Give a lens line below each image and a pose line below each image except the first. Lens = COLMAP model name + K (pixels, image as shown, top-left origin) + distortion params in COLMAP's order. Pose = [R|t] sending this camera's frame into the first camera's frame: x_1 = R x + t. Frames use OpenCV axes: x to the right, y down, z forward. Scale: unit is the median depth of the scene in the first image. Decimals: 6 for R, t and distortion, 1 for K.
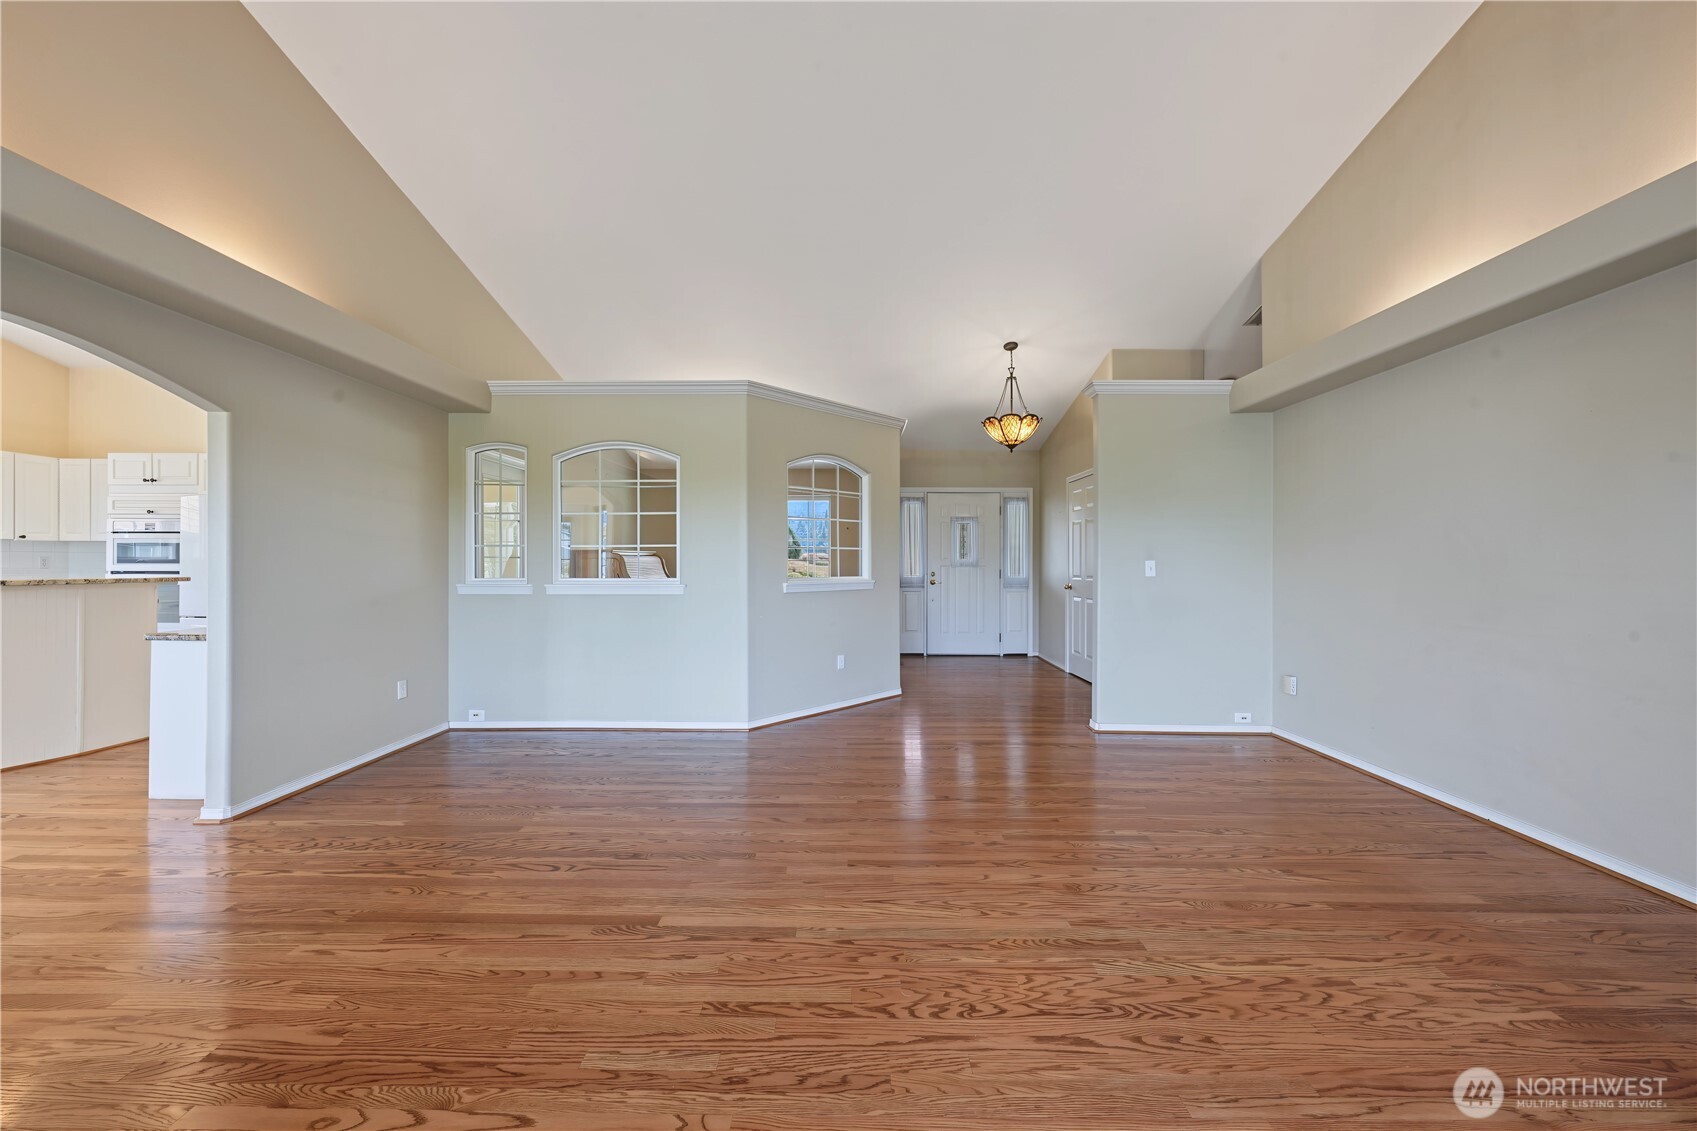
lens RADIAL K [[616.1, 0, 851.9], [0, 616.1, 560.5], [0, 0, 1]] dist [-0.005164, -0.000001]
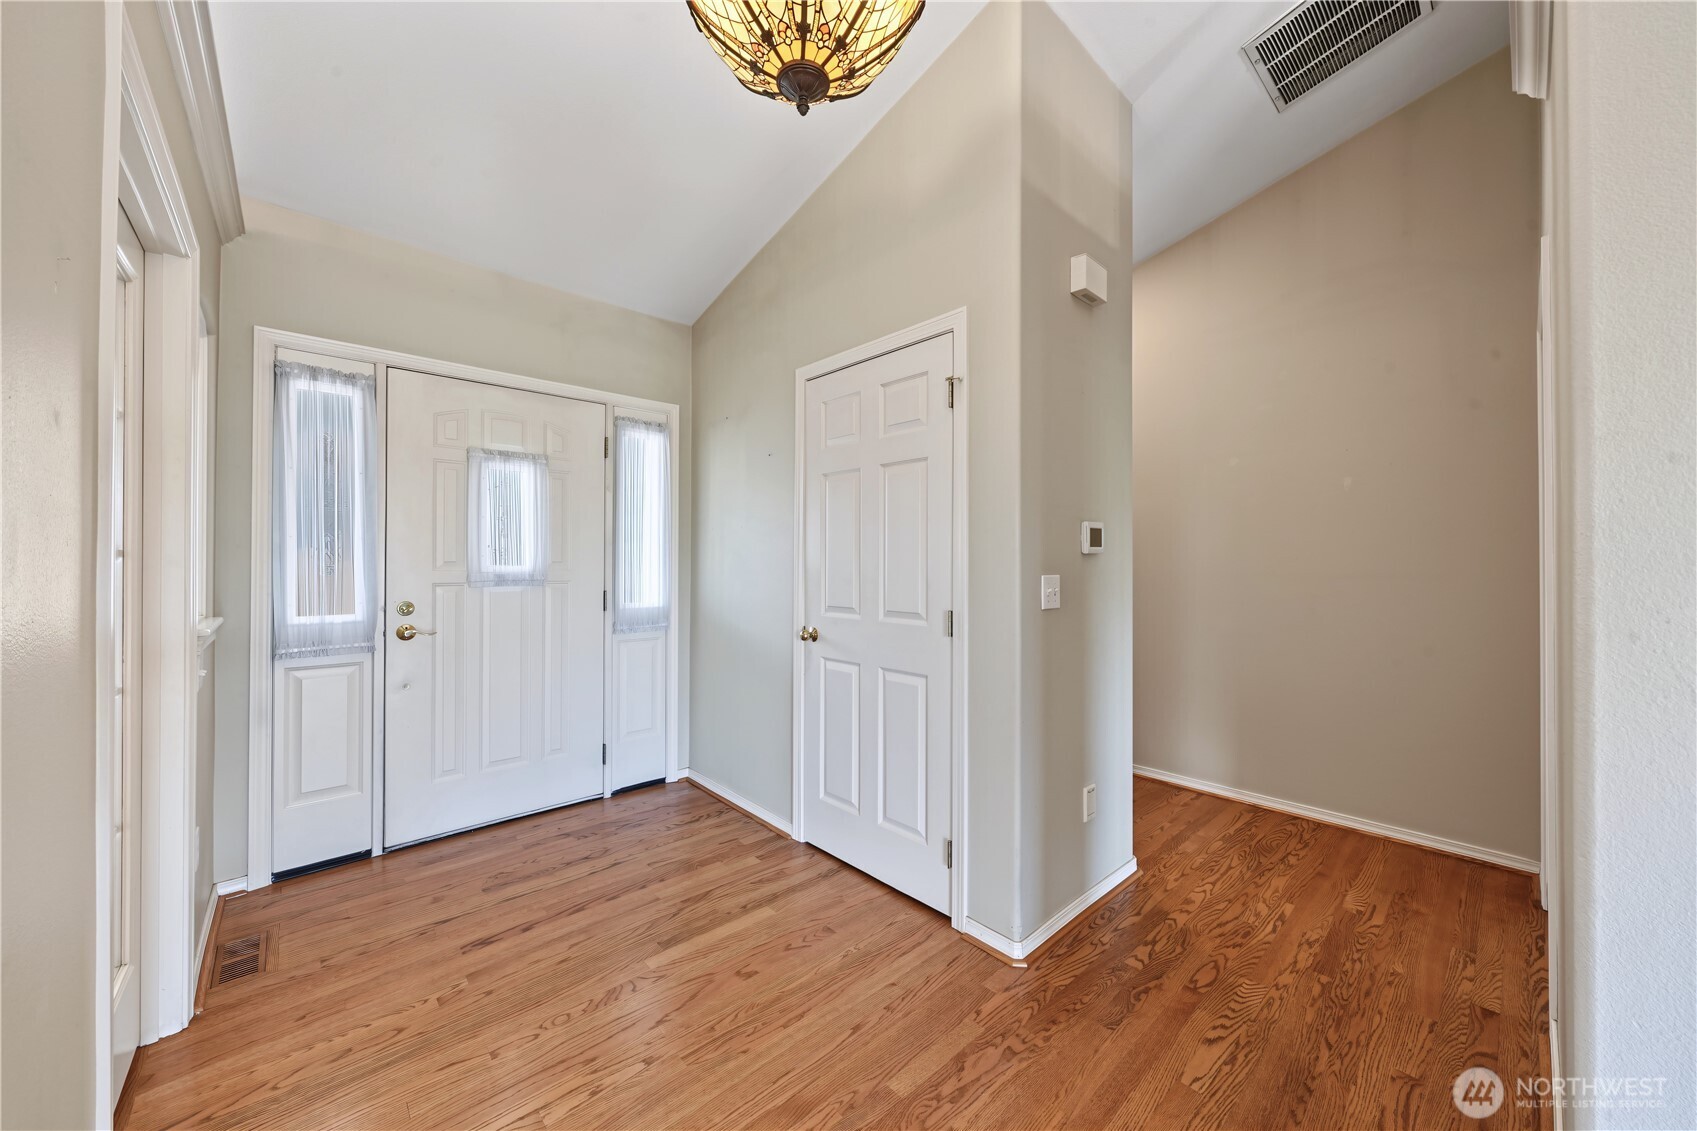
lens RADIAL K [[616.1, 0, 844.0], [0, 616.1, 564.3], [0, 0, 1]] dist [-0.005164, -0.000001]
pose [[0.737753, 0.001555, 0.675069, 0.141667], [-0.003280, 0.999994, 0.001282, -0.006402], [-0.675063, -0.003160, 0.737754, 1.031465]]
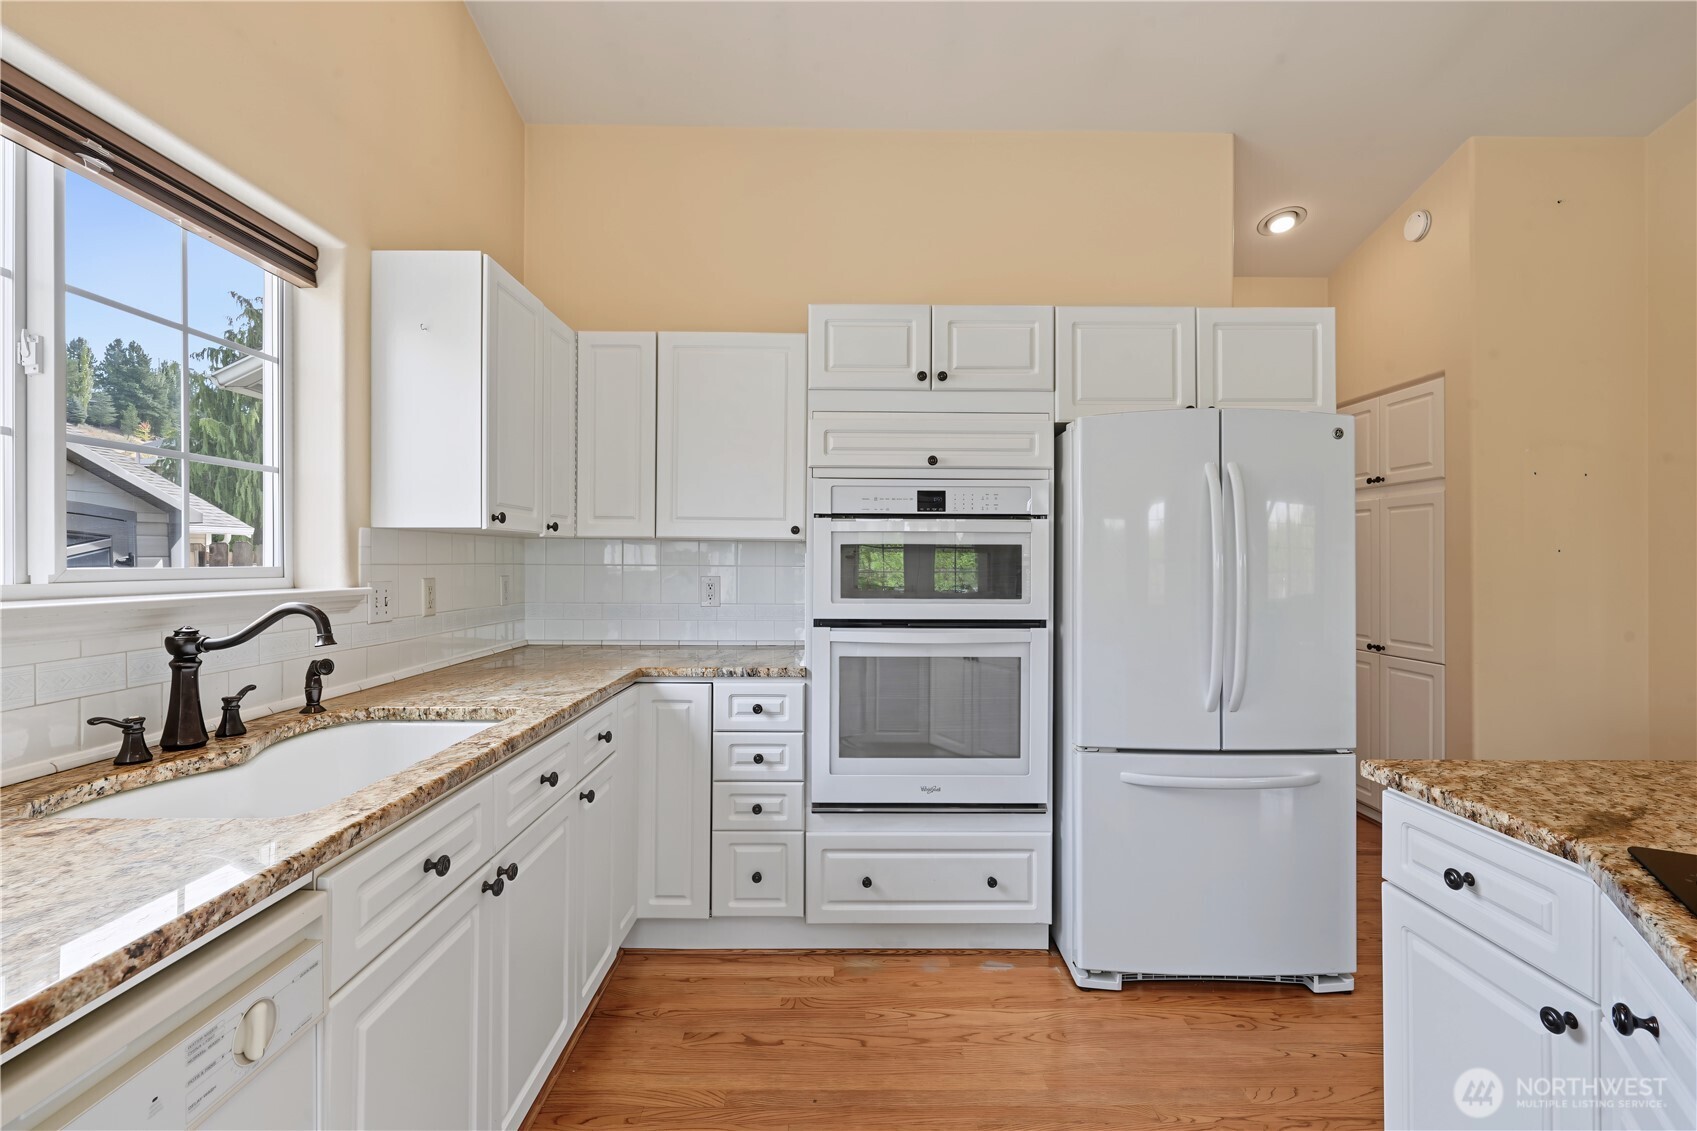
lens RADIAL K [[765.3, 0, 844.7], [0, 765.3, 559.0], [0, 0, 1]] dist [0.004360, 0.000652]
pose [[0.999821, 0.002848, 0.018704, -1.467978], [-0.002893, 0.999993, 0.002389, -0.024926], [-0.018697, -0.002443, 0.999822, 0.645880]]
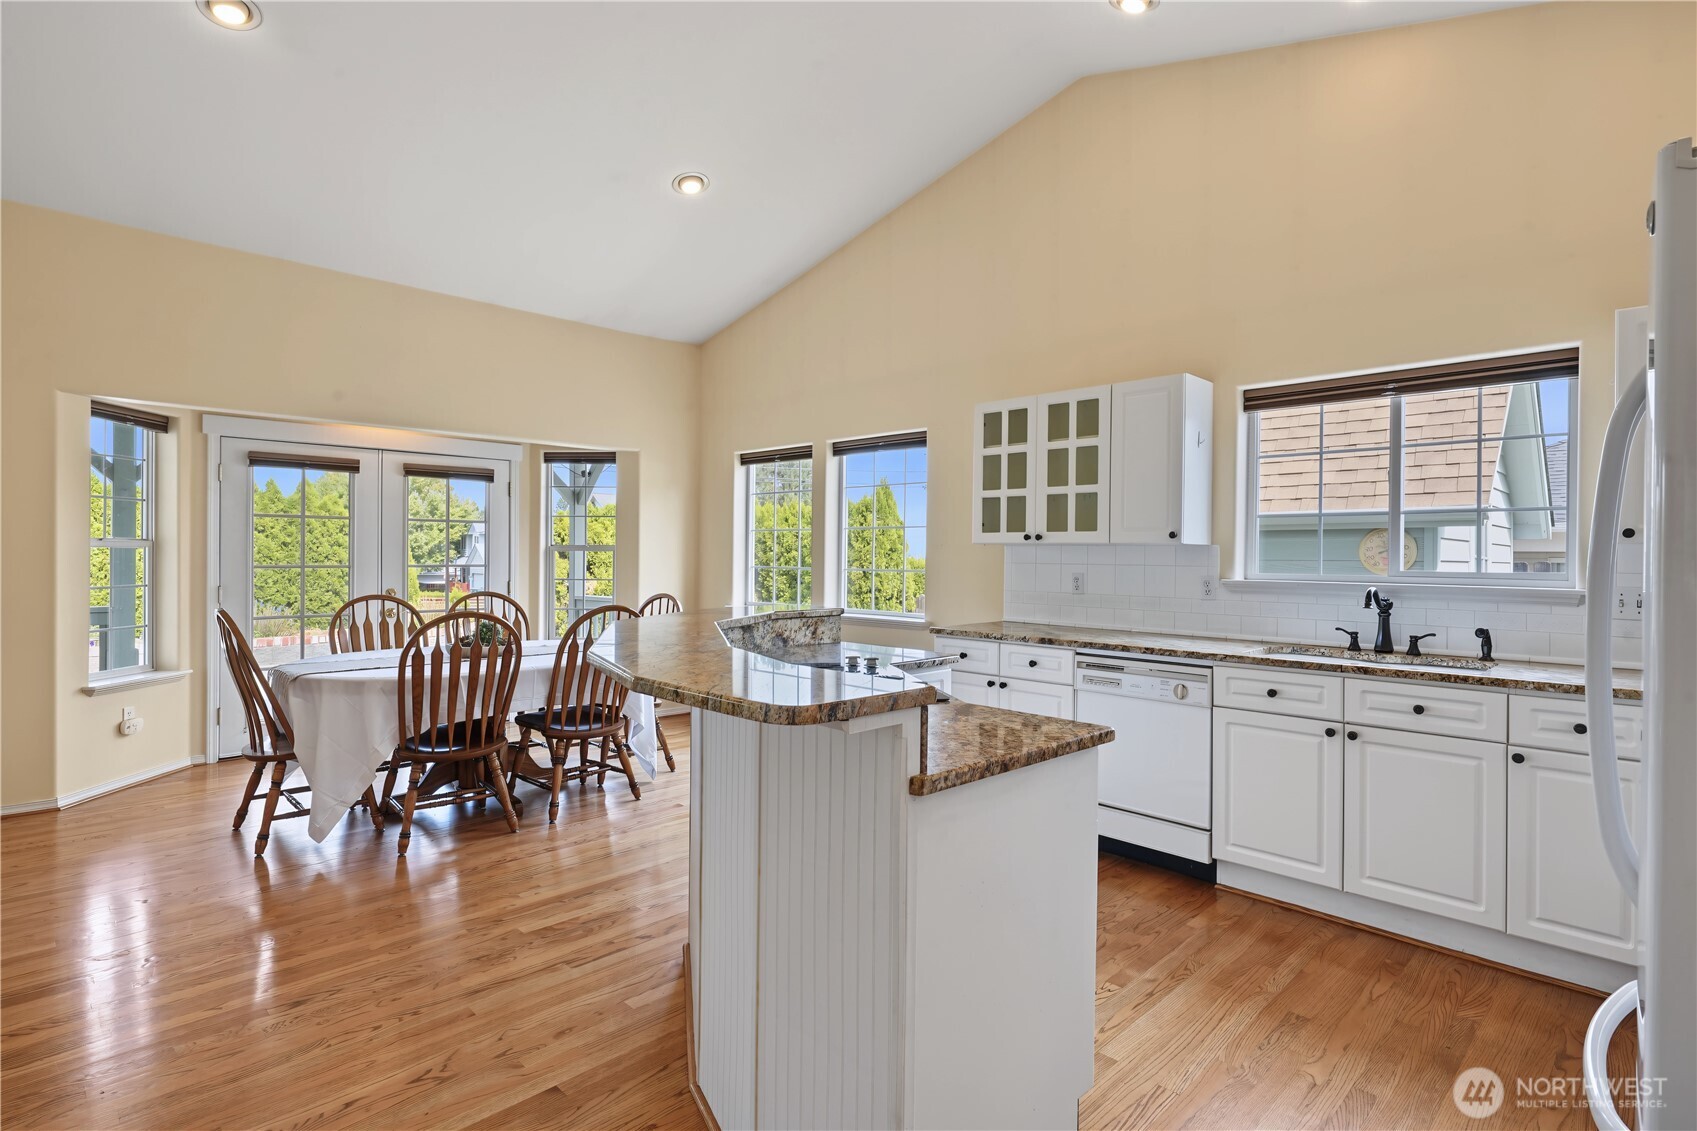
lens RADIAL K [[838.0, 0, 840.1], [0, 838.0, 557.5], [0, 0, 1]] dist [0.003734, -0.000554]
pose [[-0.703994, -0.005167, -0.710187, -0.832800], [-0.006843, 0.999976, -0.000492, -0.027549], [0.710173, 0.004514, -0.704013, 1.169248]]
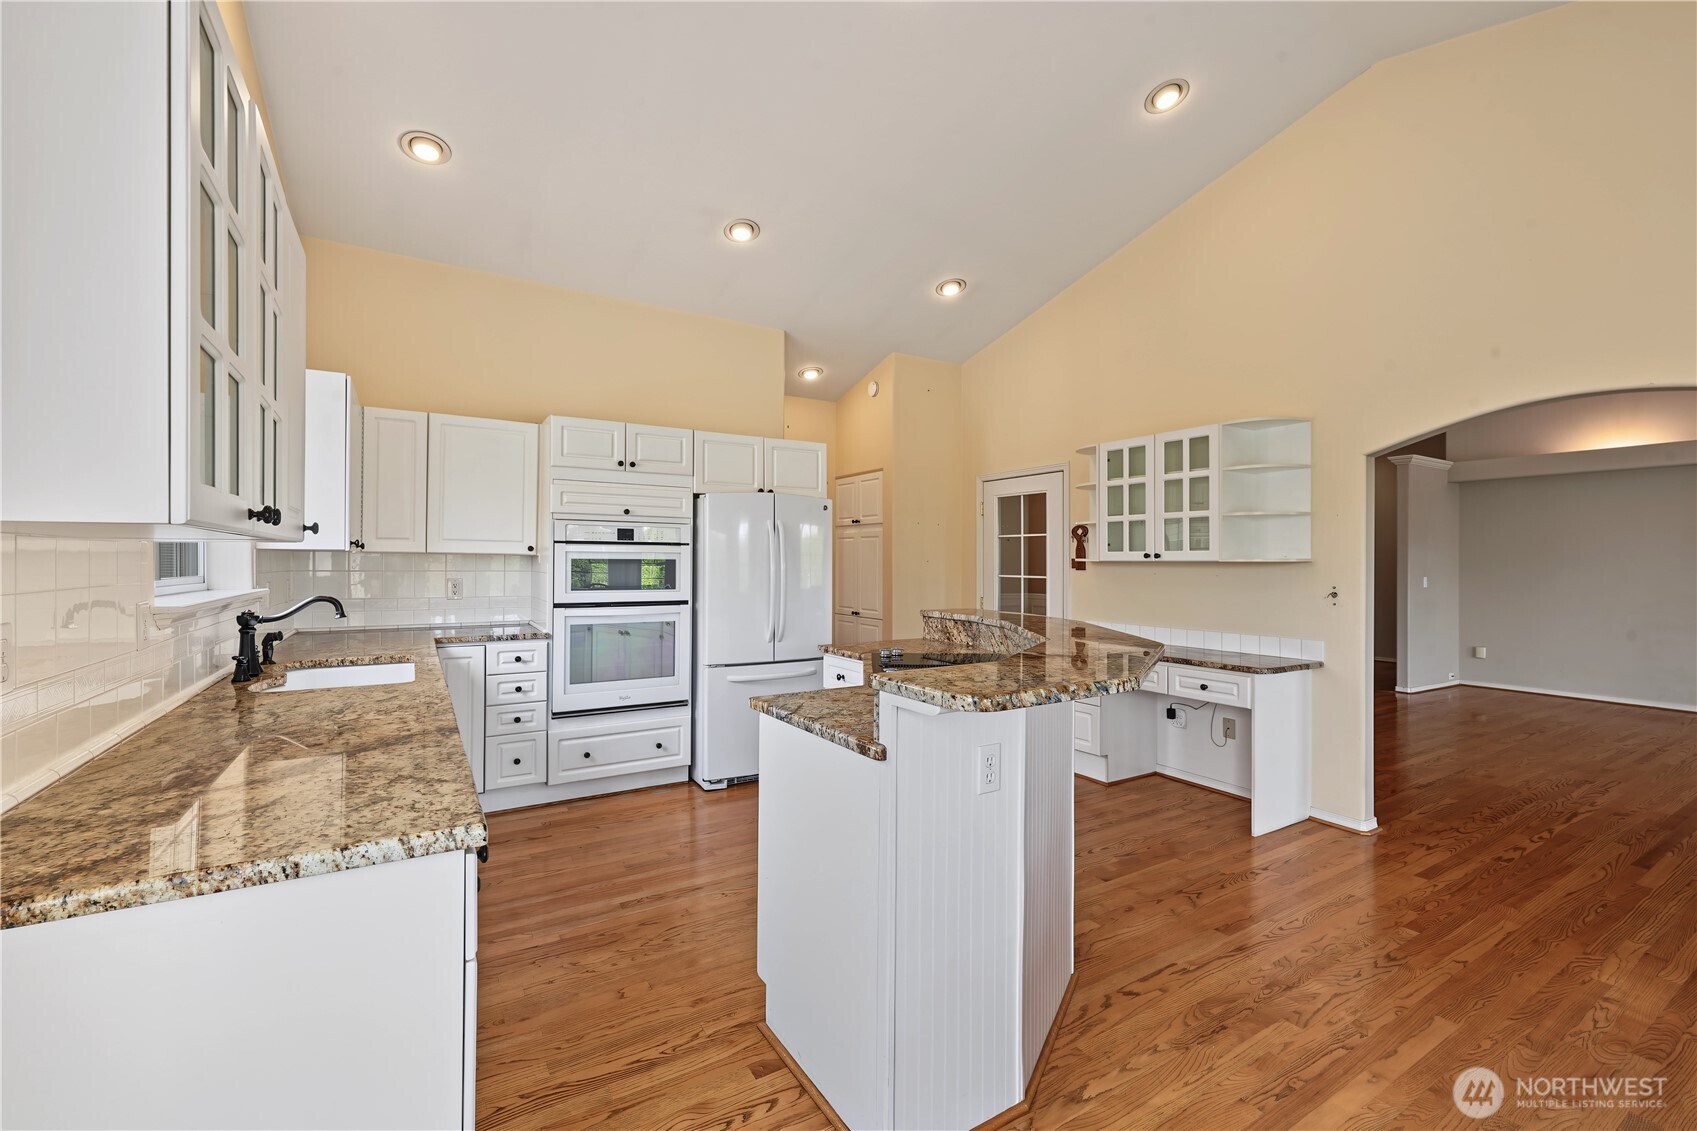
lens RADIAL K [[708.1, 0, 848.8], [0, 708.1, 554.4], [0, 0, 1]] dist [-0.000789, -0.000733]
pose [[0.848344, 0.008617, 0.529376, -1.636433], [-0.006410, 0.999961, -0.006006, -0.037152], [-0.529407, 0.001702, 0.848366, 0.270070]]
